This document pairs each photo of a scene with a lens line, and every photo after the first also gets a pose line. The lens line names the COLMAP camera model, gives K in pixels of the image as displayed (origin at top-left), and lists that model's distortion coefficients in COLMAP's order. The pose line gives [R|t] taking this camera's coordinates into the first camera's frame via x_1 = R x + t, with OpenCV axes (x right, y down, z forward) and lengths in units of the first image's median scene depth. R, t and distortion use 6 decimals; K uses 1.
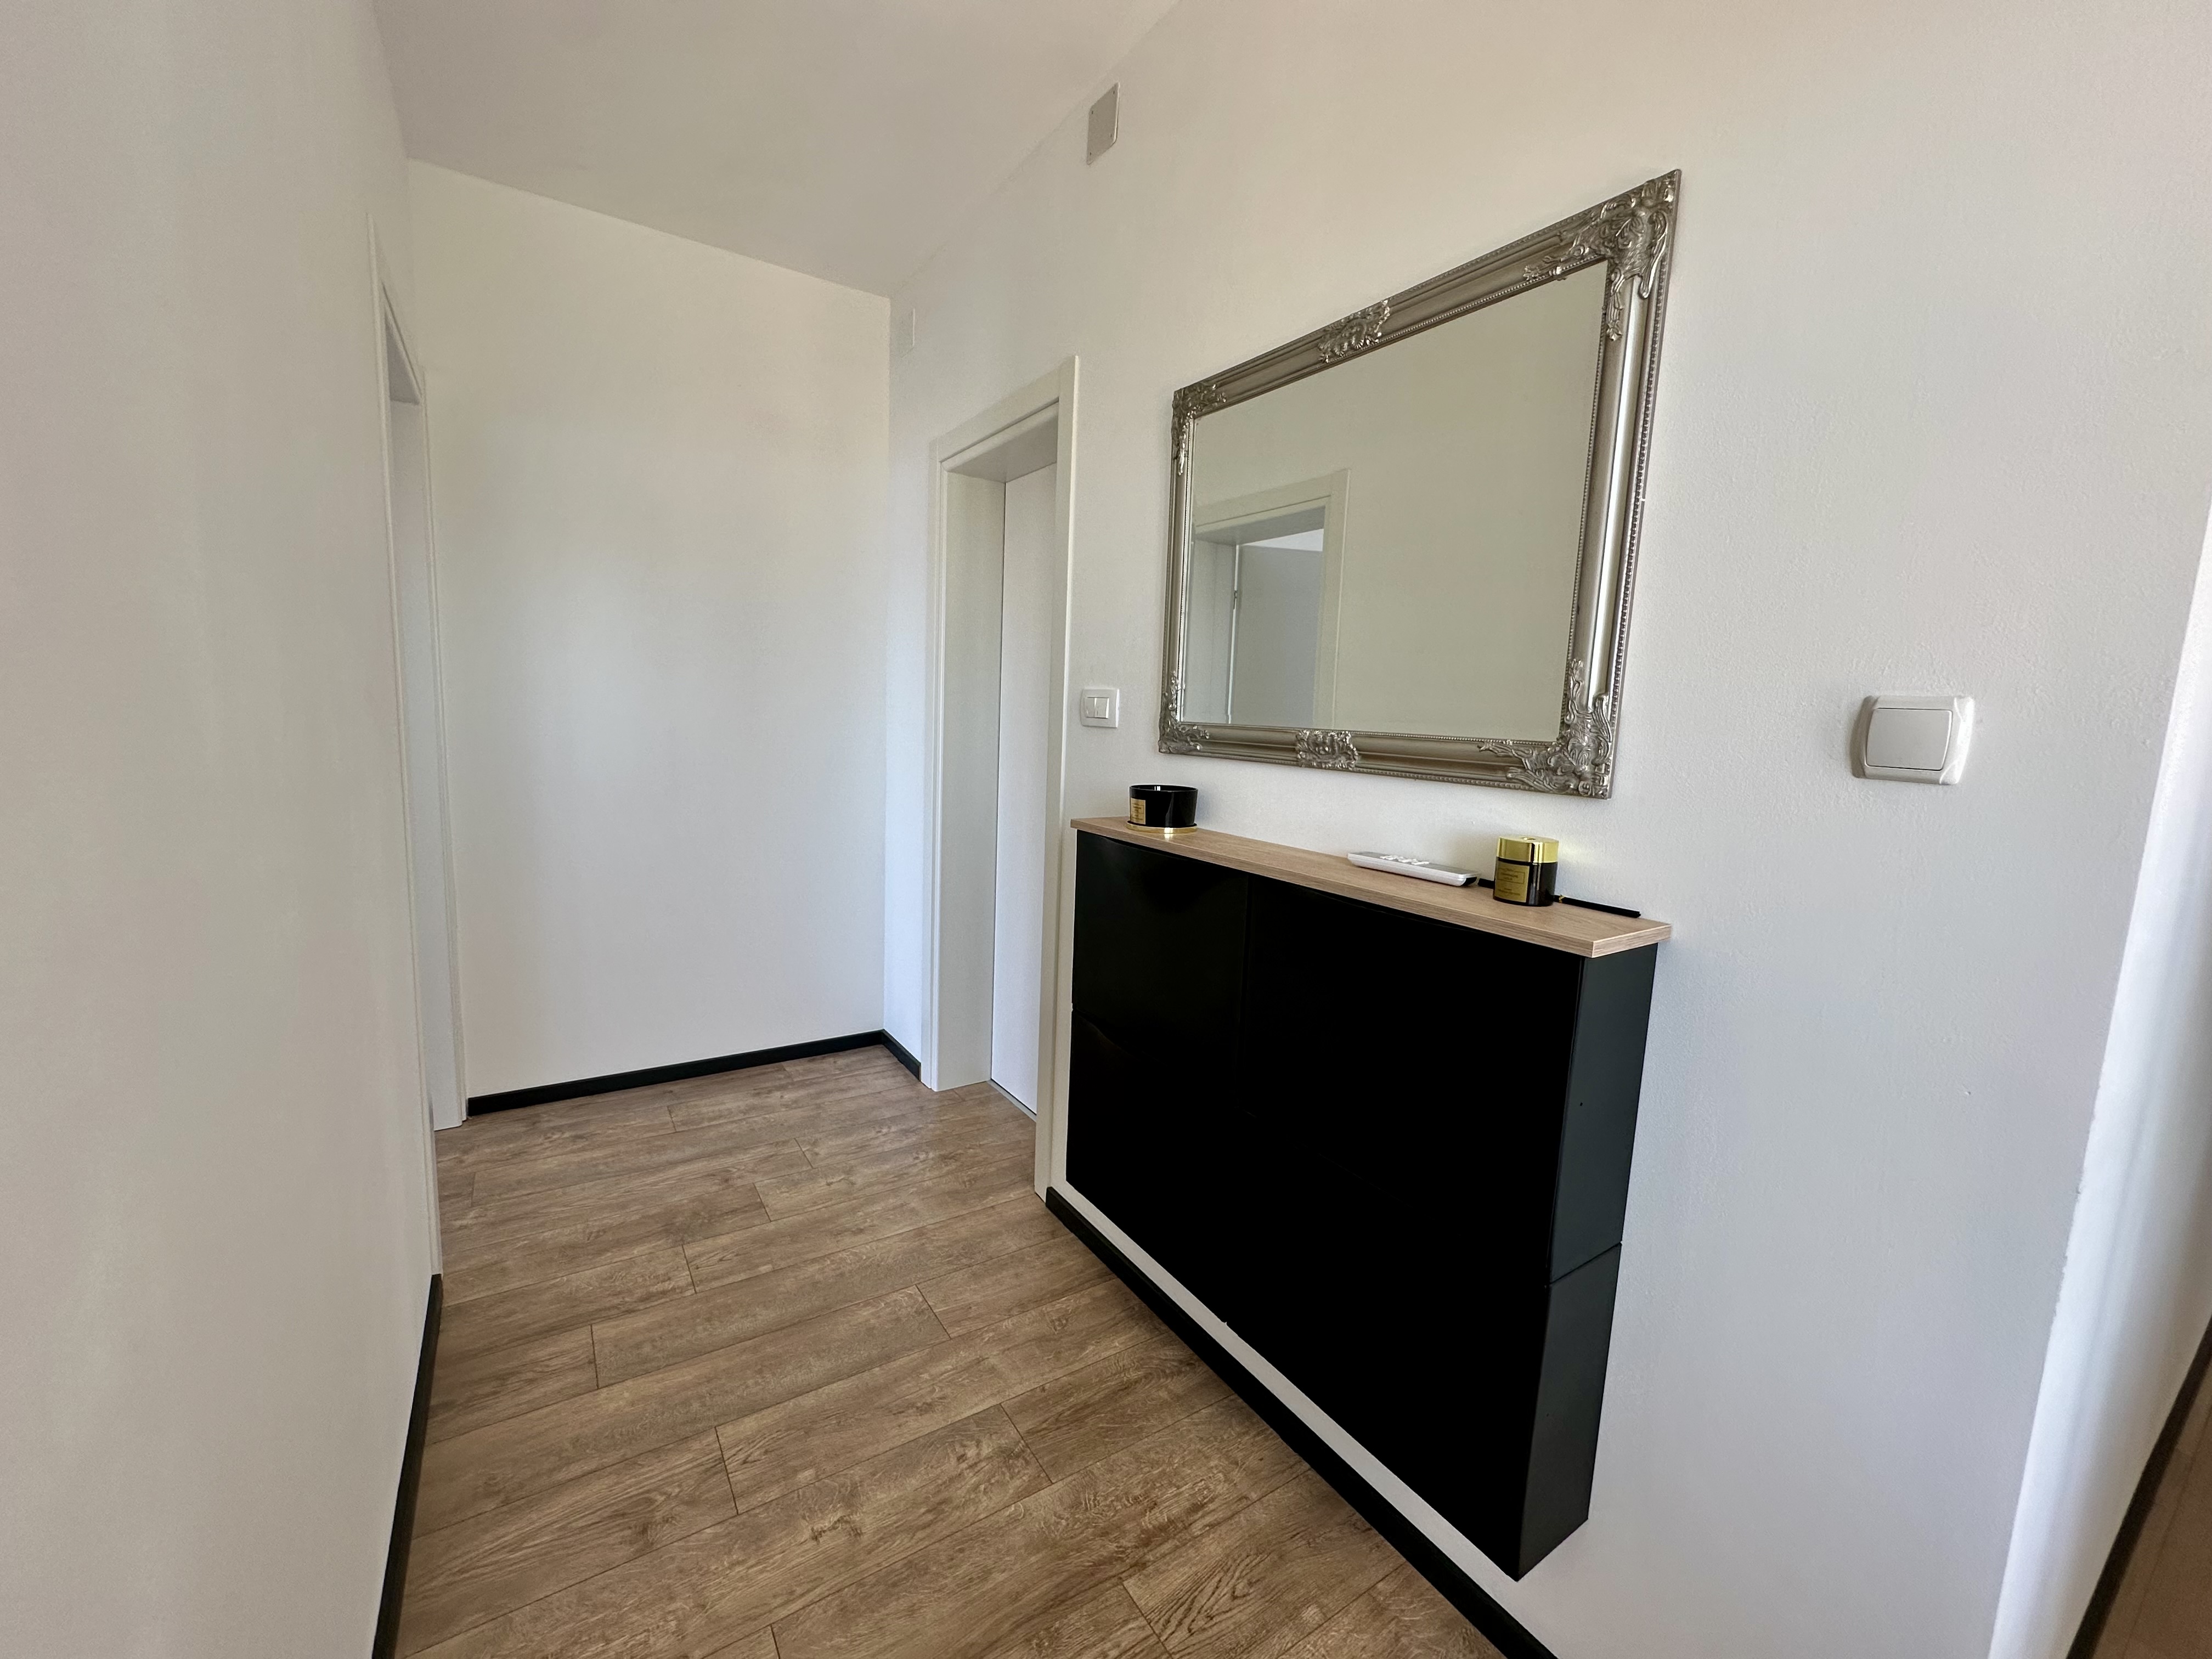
lens RADIAL K [[884.4, 0, 1103.9], [0, 884.4, 824.3], [0, 0, 1]] dist [-0.002155, 0.000655]
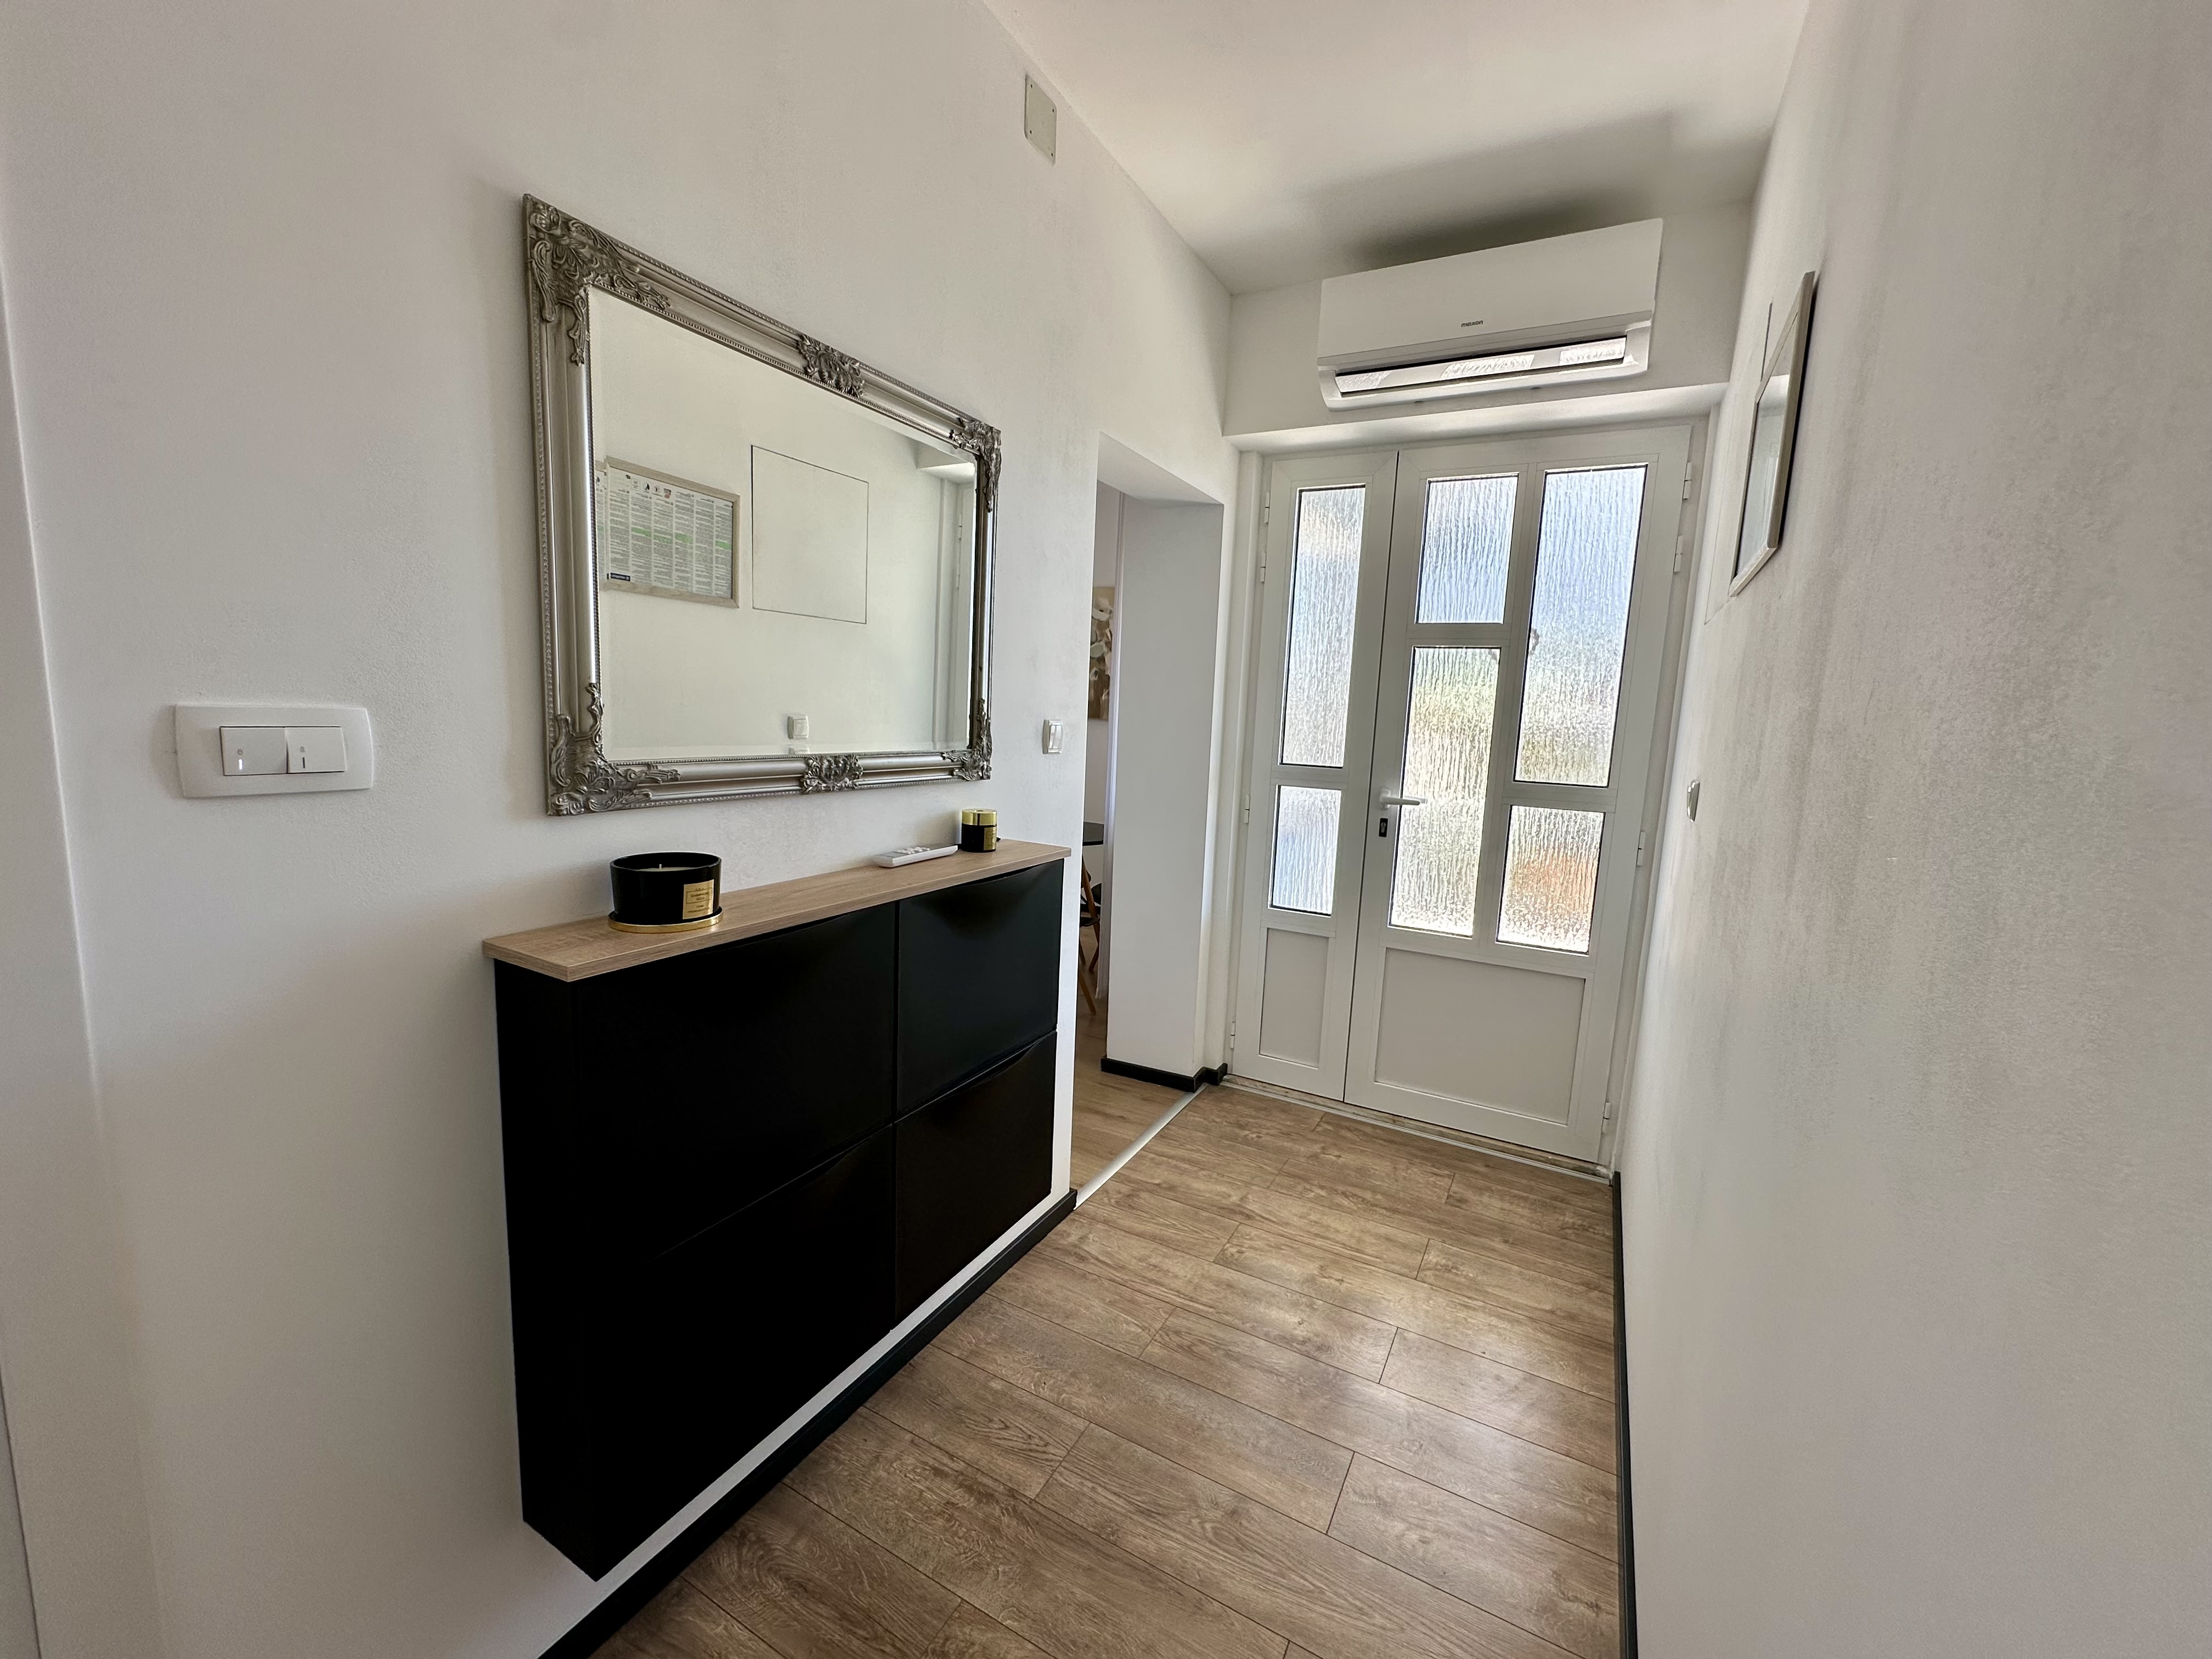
lens RADIAL K [[884.4, 0, 1103.9], [0, 884.4, 824.3], [0, 0, 1]] dist [-0.002155, 0.000655]
pose [[-0.459378, -0.178182, 0.870186, -0.807218], [0.052713, 0.972478, 0.226955, -0.245512], [-0.886675, 0.150128, -0.437343, 1.190432]]
